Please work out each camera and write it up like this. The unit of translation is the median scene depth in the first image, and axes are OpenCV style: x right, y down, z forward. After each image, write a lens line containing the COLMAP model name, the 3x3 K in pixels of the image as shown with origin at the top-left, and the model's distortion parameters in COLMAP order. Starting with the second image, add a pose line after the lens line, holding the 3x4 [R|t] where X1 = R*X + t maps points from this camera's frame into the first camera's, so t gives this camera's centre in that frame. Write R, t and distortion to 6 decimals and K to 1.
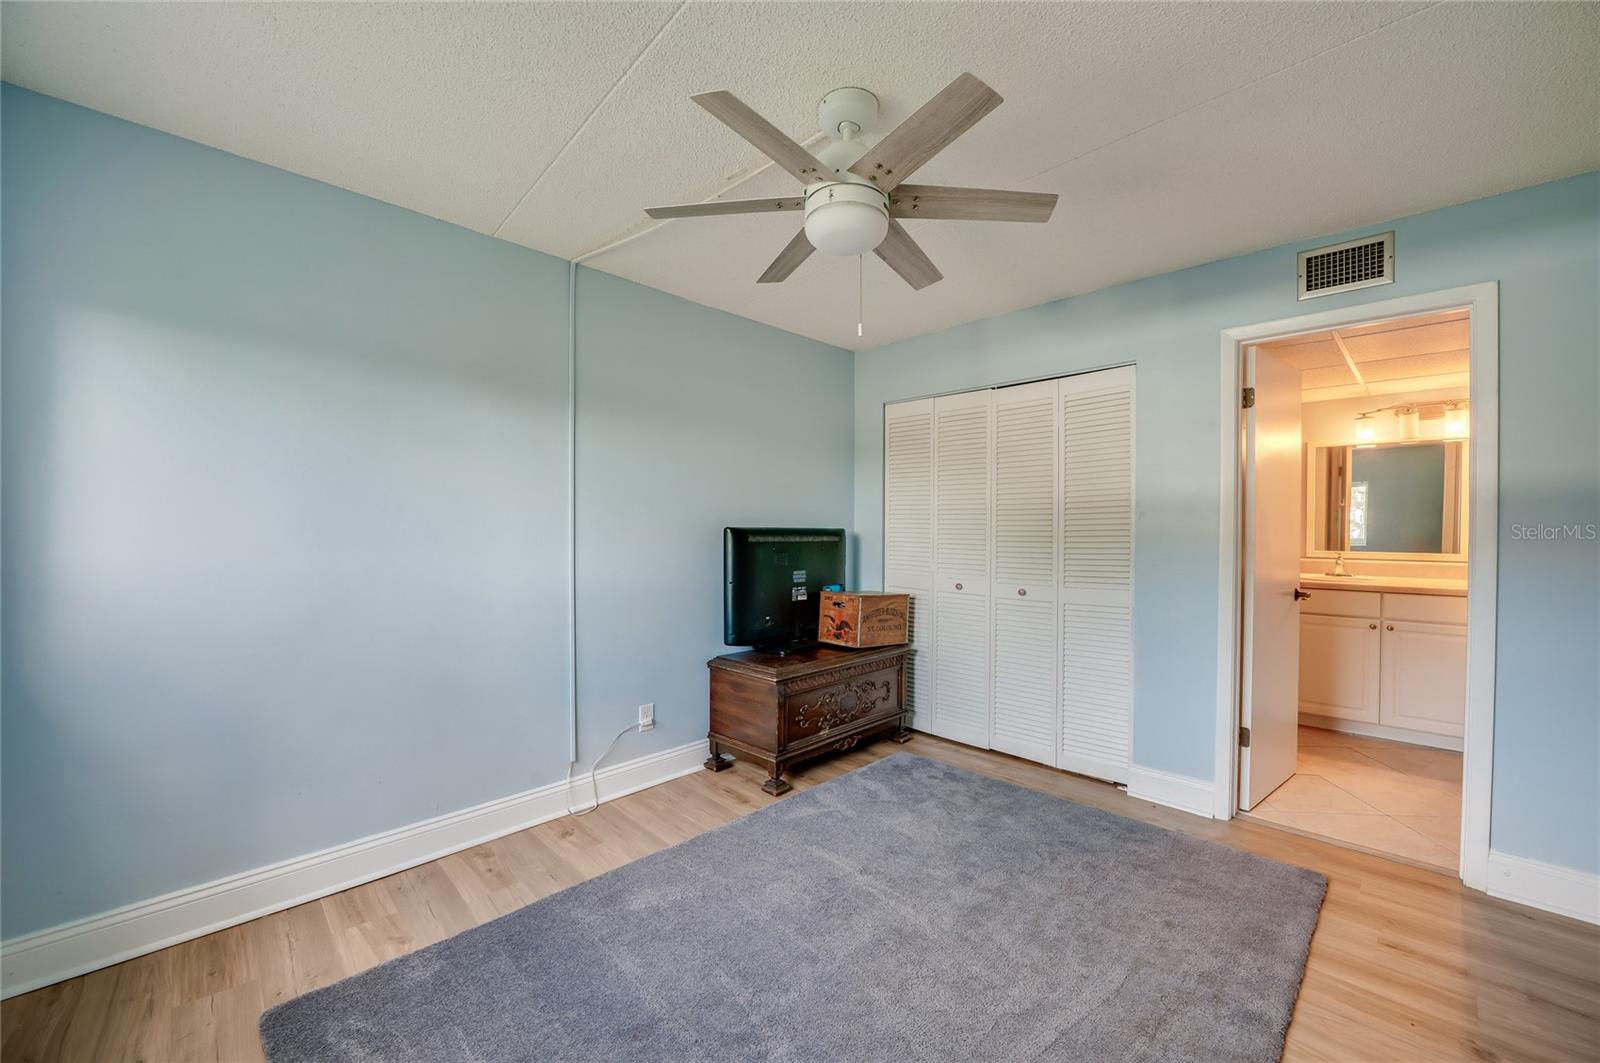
lens RADIAL K [[642.0, 0, 798.6], [0, 642.0, 533.7], [0, 0, 1]] dist [-0.018998, 0.000081]
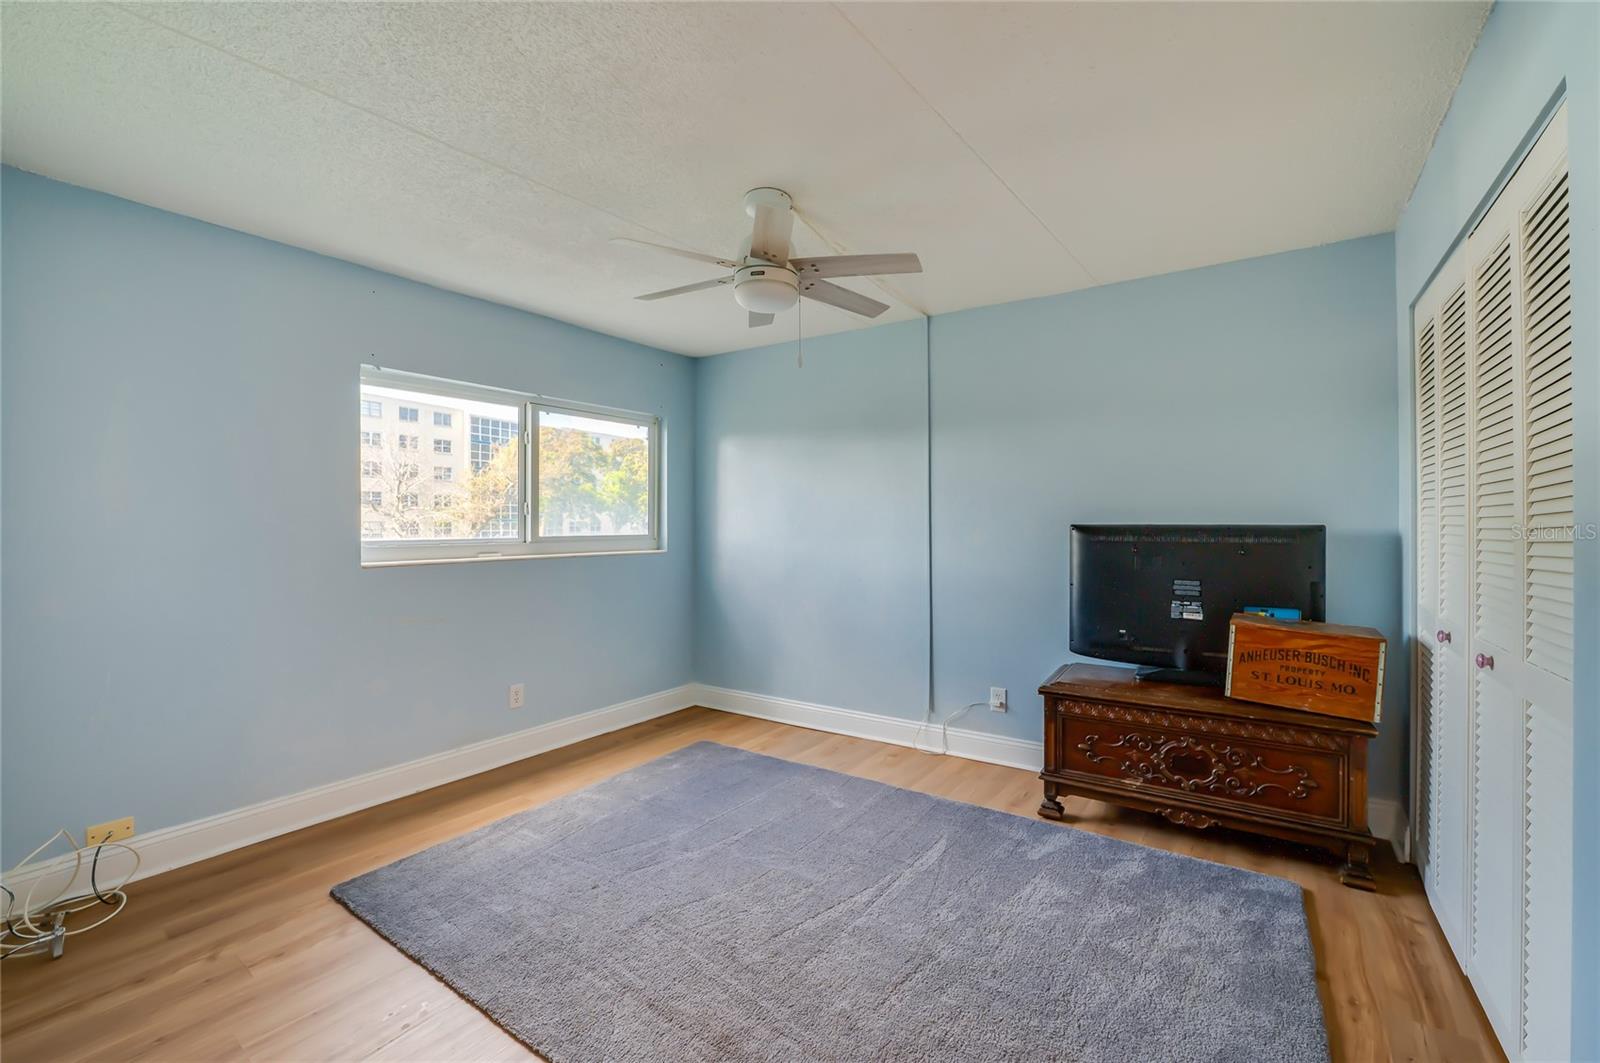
lens RADIAL K [[659.2, 0, 806.2], [0, 659.2, 530.7], [0, 0, 1]] dist [-0.015467, 0.000147]
pose [[0.179059, 0.008562, -0.983801, 0.800582], [0.002628, 0.999954, 0.009181, -0.011052], [0.983835, -0.004229, 0.179028, 0.480512]]
